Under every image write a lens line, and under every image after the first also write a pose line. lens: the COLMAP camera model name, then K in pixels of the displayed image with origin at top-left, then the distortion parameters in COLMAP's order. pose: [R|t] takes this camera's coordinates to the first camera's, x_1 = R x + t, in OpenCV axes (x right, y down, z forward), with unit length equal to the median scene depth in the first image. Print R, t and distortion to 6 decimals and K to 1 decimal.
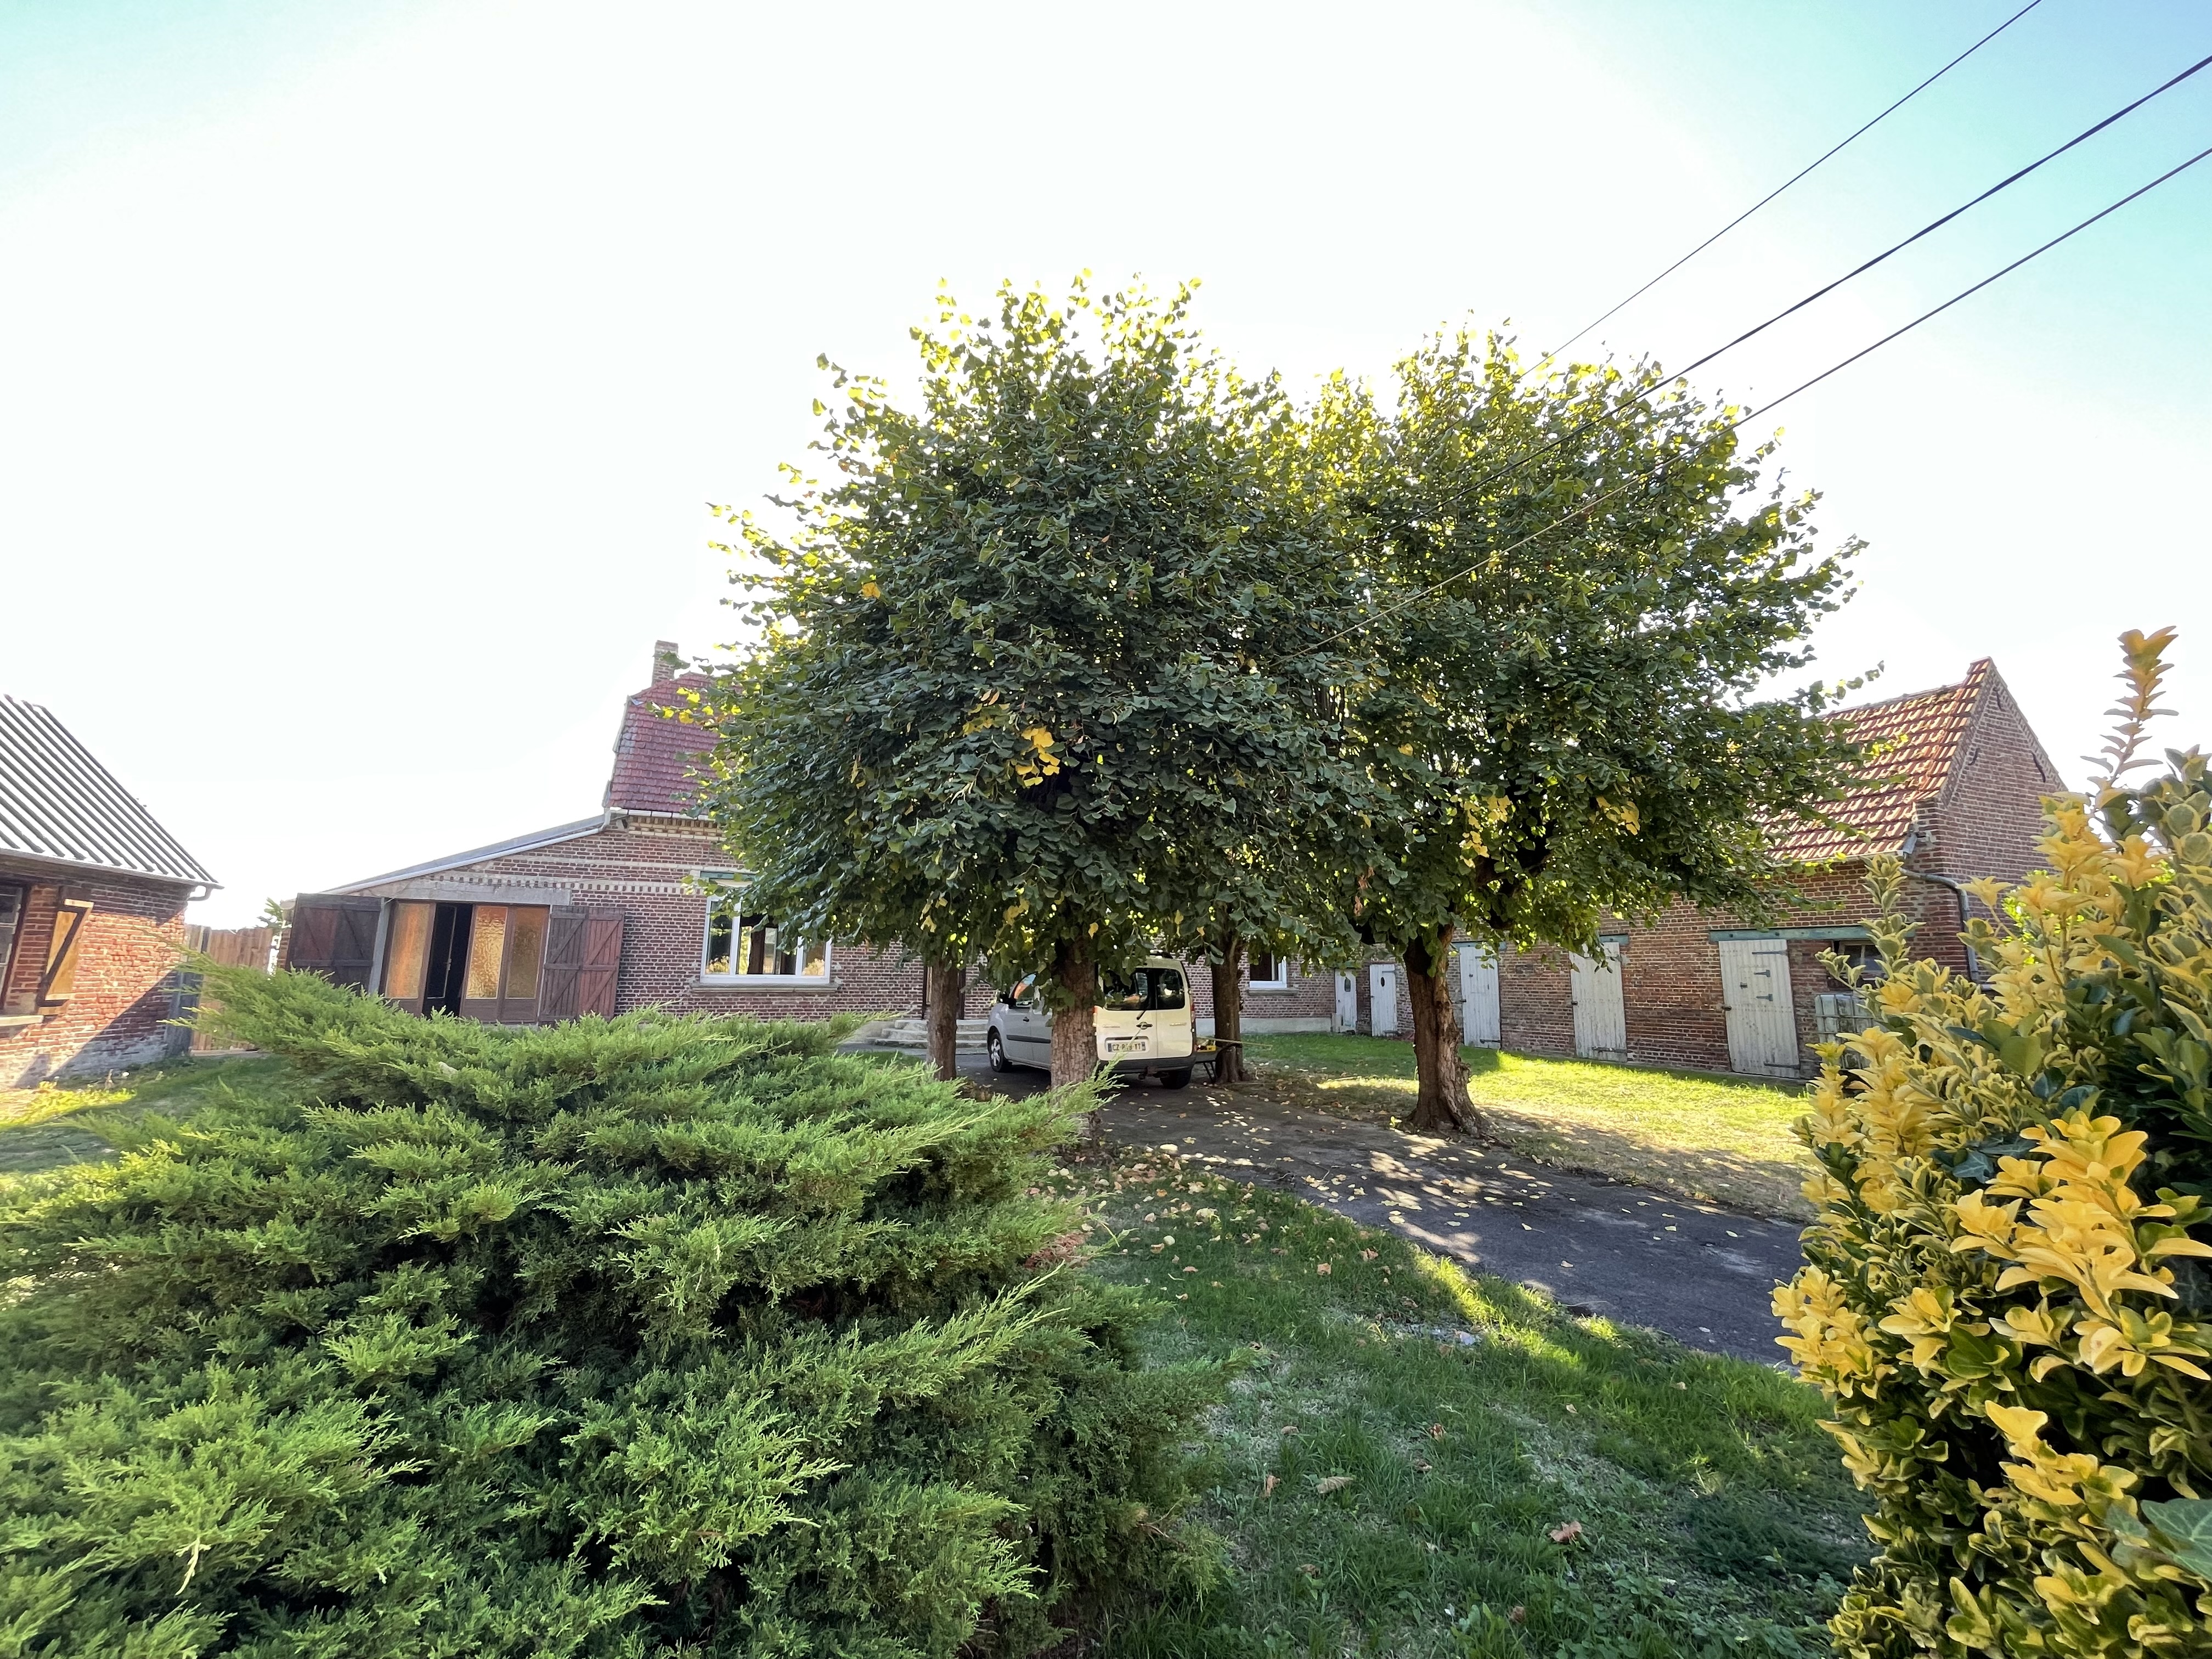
lens RADIAL K [[888.1, 0, 1106.0], [0, 888.1, 829.5], [0, 0, 1]] dist [-0.000282, 0.000101]
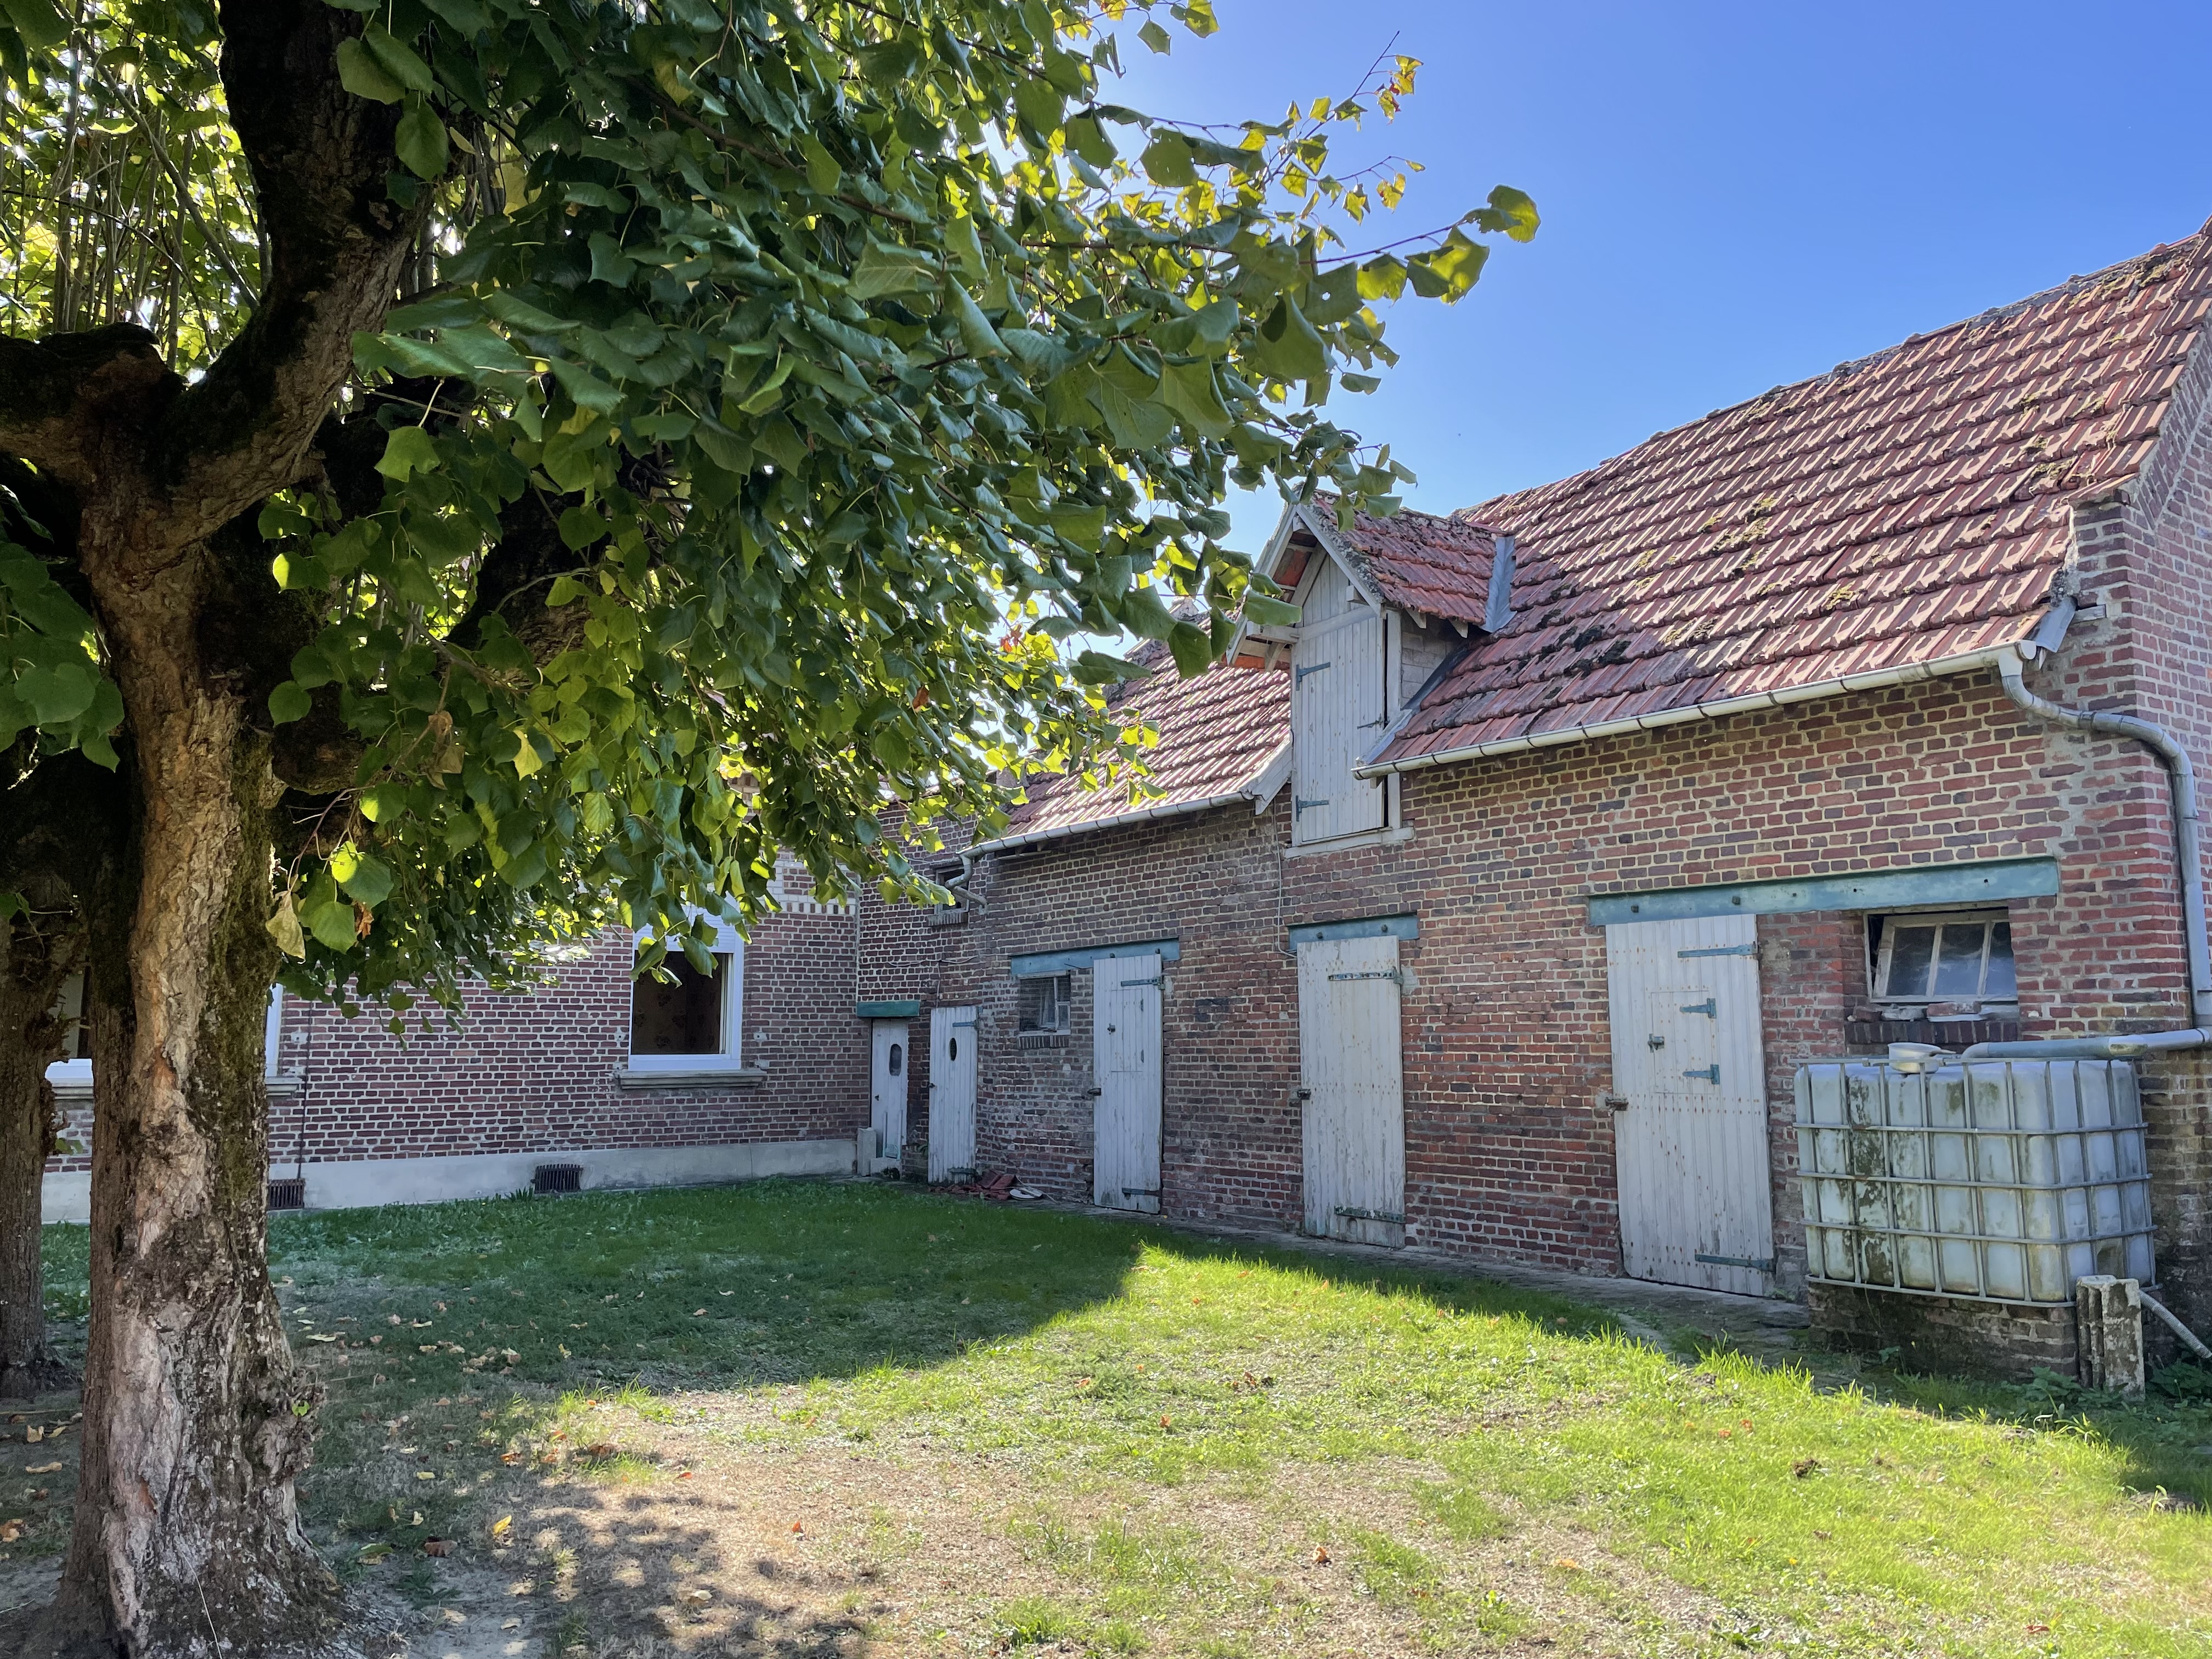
lens RADIAL K [[1669.7, 0, 1106.0], [0, 1669.7, 829.5], [0, 0, 1]] dist [0.098162, -0.118499]
pose [[0.980828, 0.007613, 0.194728, 0.347863], [-0.014483, 0.999321, 0.033883, 0.065386], [-0.194338, -0.036054, 0.980272, 0.352163]]
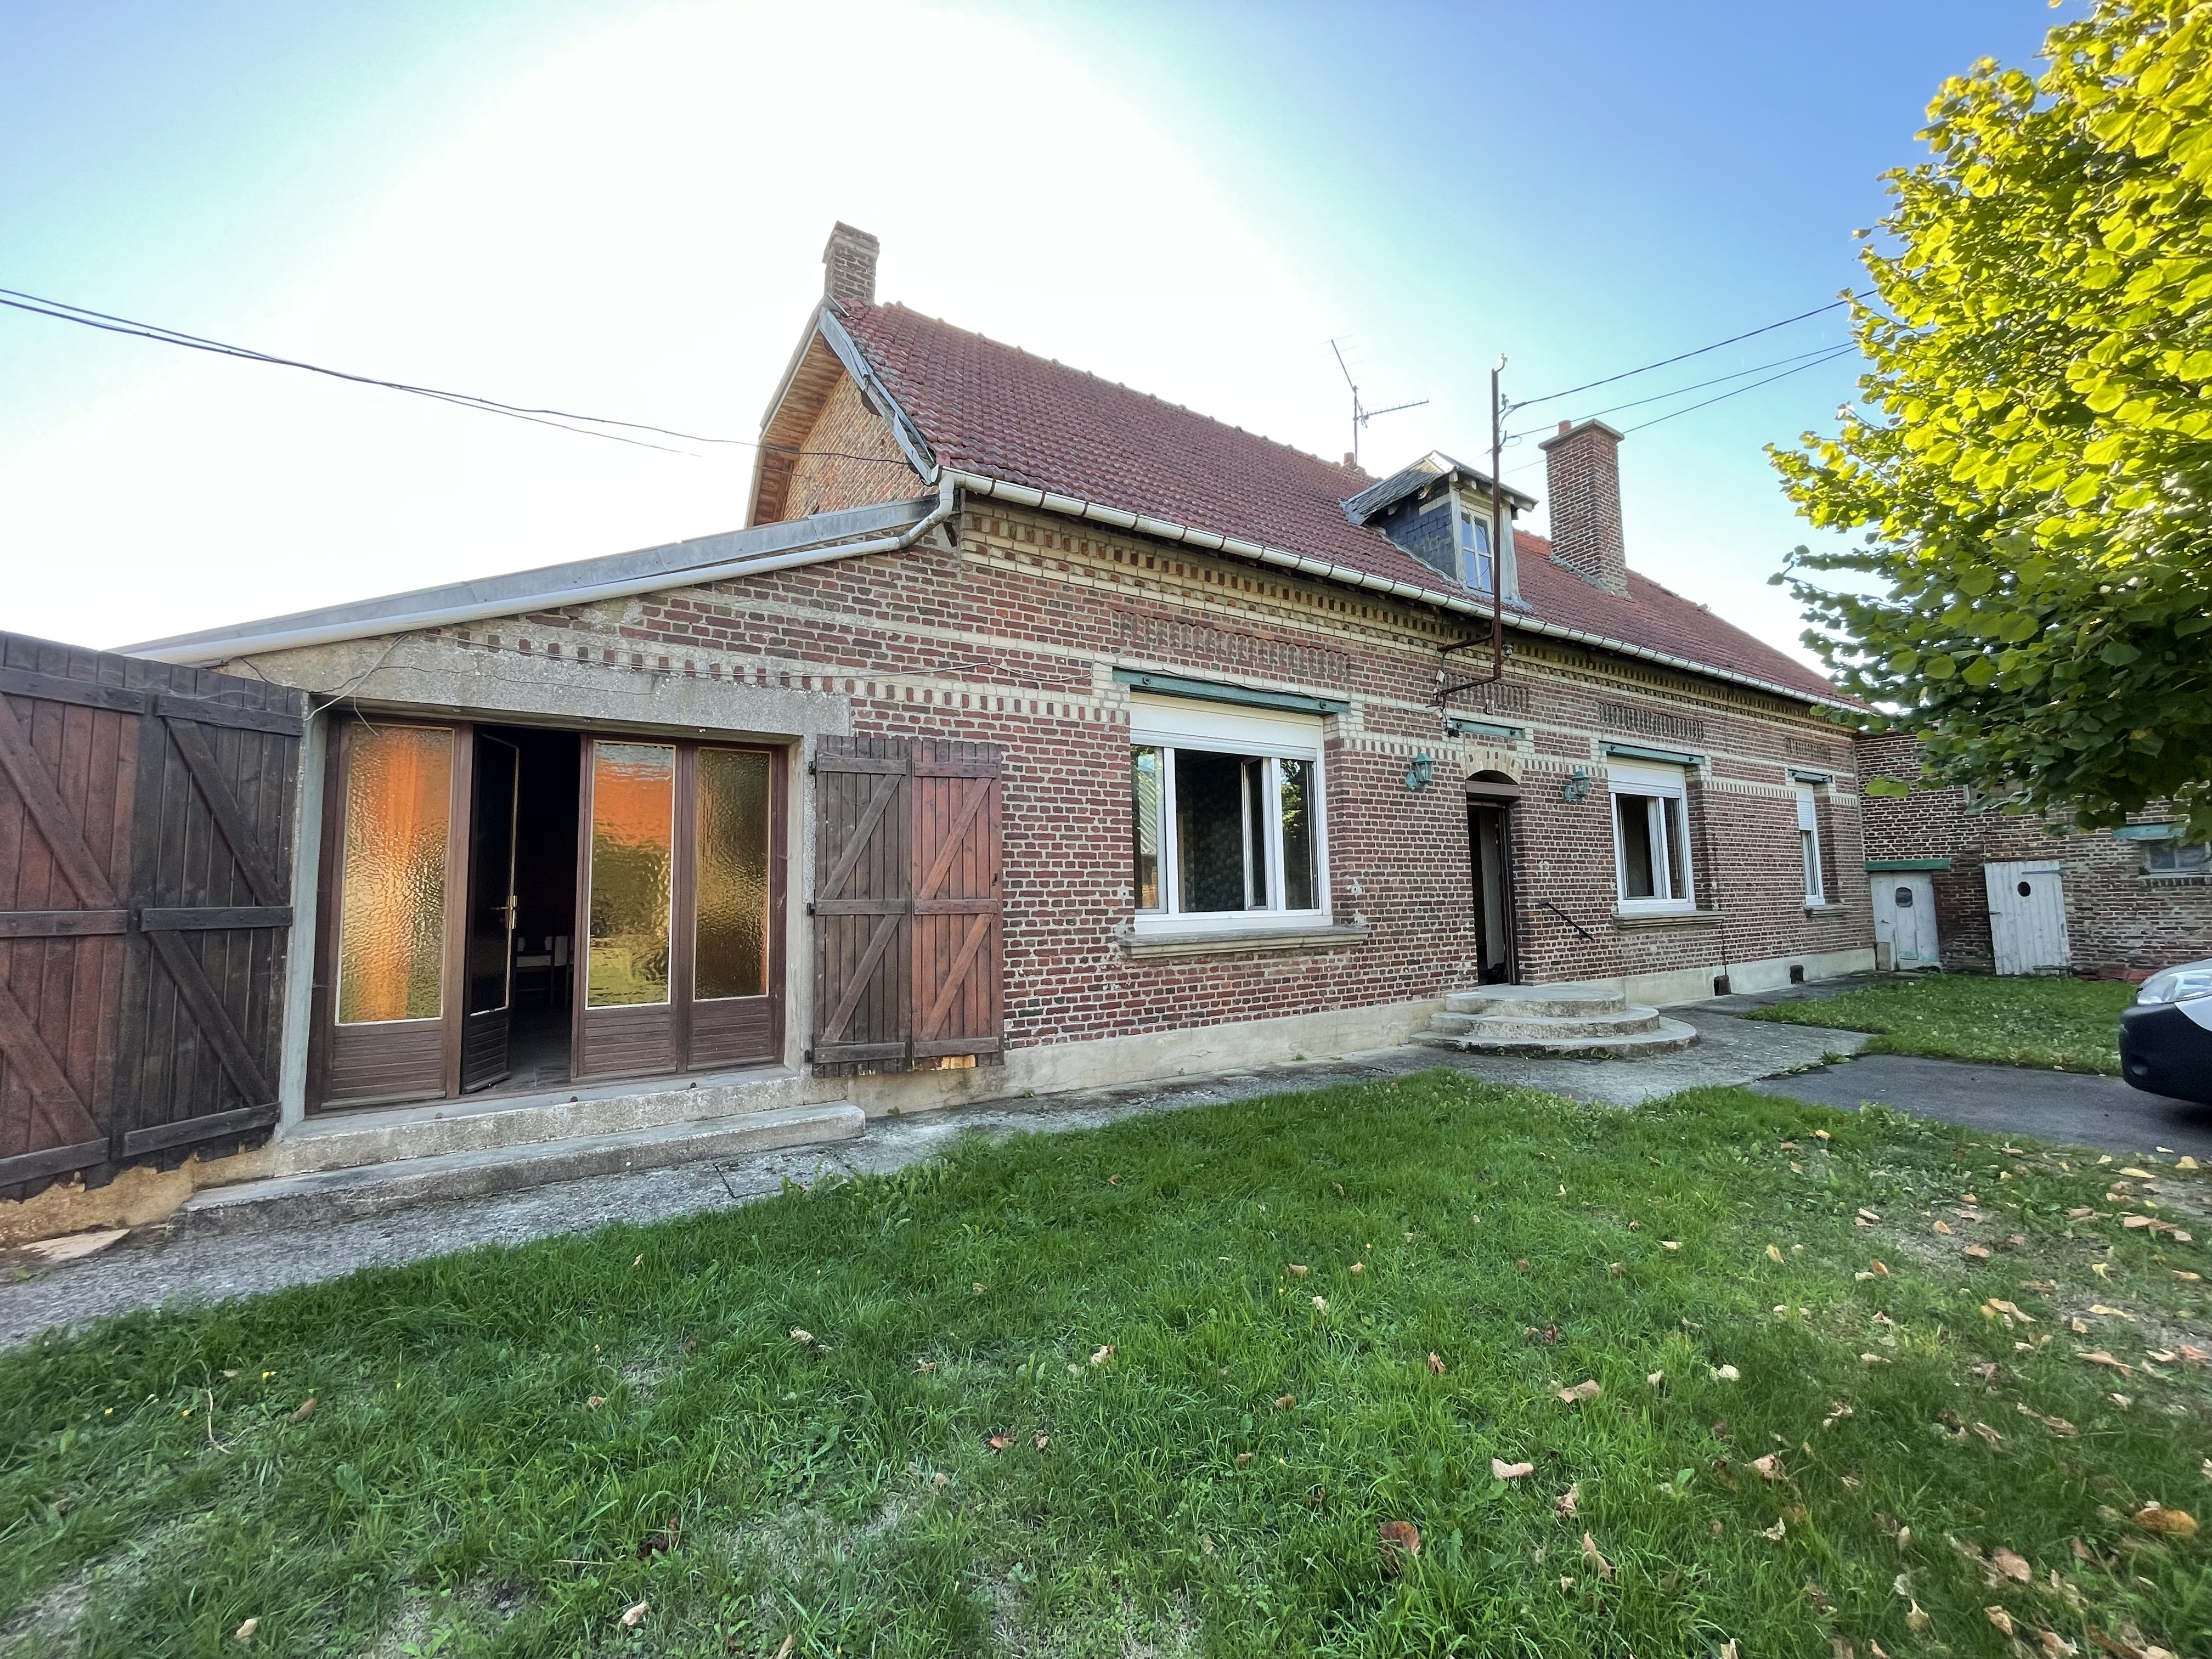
lens RADIAL K [[888.1, 0, 1106.0], [0, 888.1, 829.5], [0, 0, 1]] dist [-0.000282, 0.000101]
pose [[0.992590, -0.024521, 0.119016, -0.610975], [0.015038, 0.996687, 0.079928, 0.106520], [-0.120581, -0.077546, 0.989670, 0.701357]]
